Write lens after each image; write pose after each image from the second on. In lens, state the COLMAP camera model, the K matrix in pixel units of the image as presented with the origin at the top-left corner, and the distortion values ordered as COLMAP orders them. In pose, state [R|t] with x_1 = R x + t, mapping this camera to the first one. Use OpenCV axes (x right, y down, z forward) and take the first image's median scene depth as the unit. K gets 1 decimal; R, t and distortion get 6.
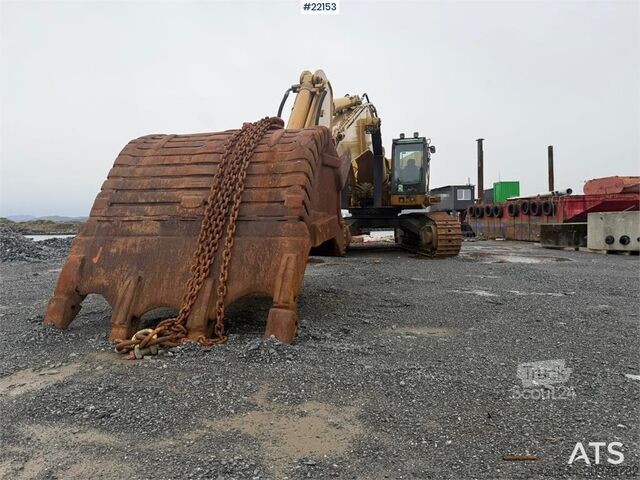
lens RADIAL K [[446.8, 0, 315.4], [0, 446.8, 244.2], [0, 0, 1]] dist [0.115407, -0.180779]
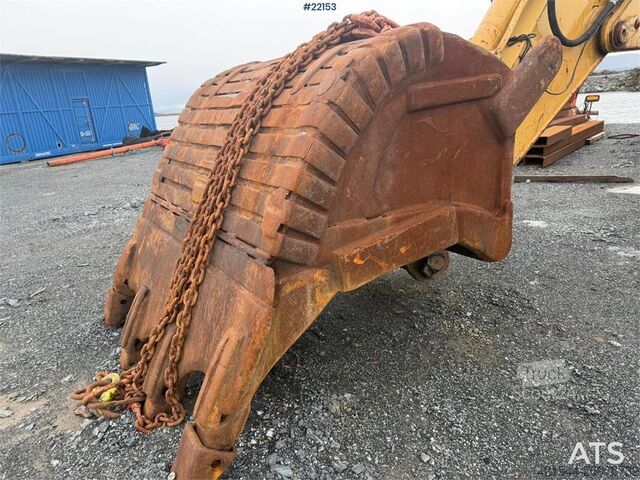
lens RADIAL K [[448.5, 0, 320.9], [0, 448.5, 246.1], [0, 0, 1]] dist [0.031615, -0.037107]
pose [[0.751646, 0.160331, -0.639783, 0.083787], [0.037064, 0.958205, 0.283673, -0.053988], [0.658525, -0.236934, 0.714288, 0.163469]]
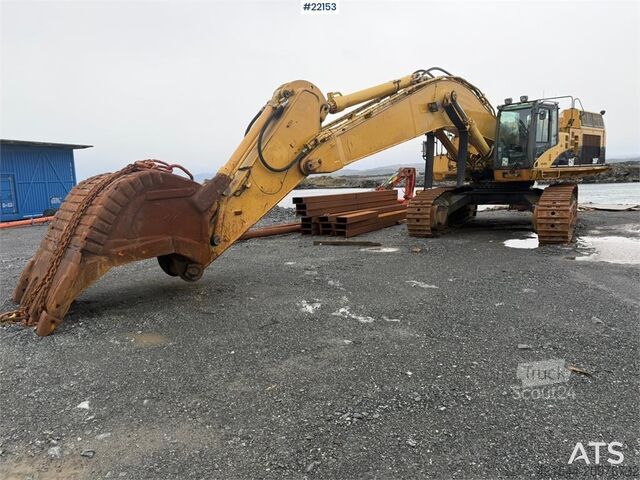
lens RADIAL K [[444.7, 0, 320.0], [0, 444.7, 240.0], [0, 0, 1]] dist [0.139081, -0.237457]
pose [[0.834815, 0.056350, -0.547639, 0.350401], [0.000729, 0.994634, 0.103455, -0.059566], [0.550530, -0.086765, 0.830294, 0.048932]]
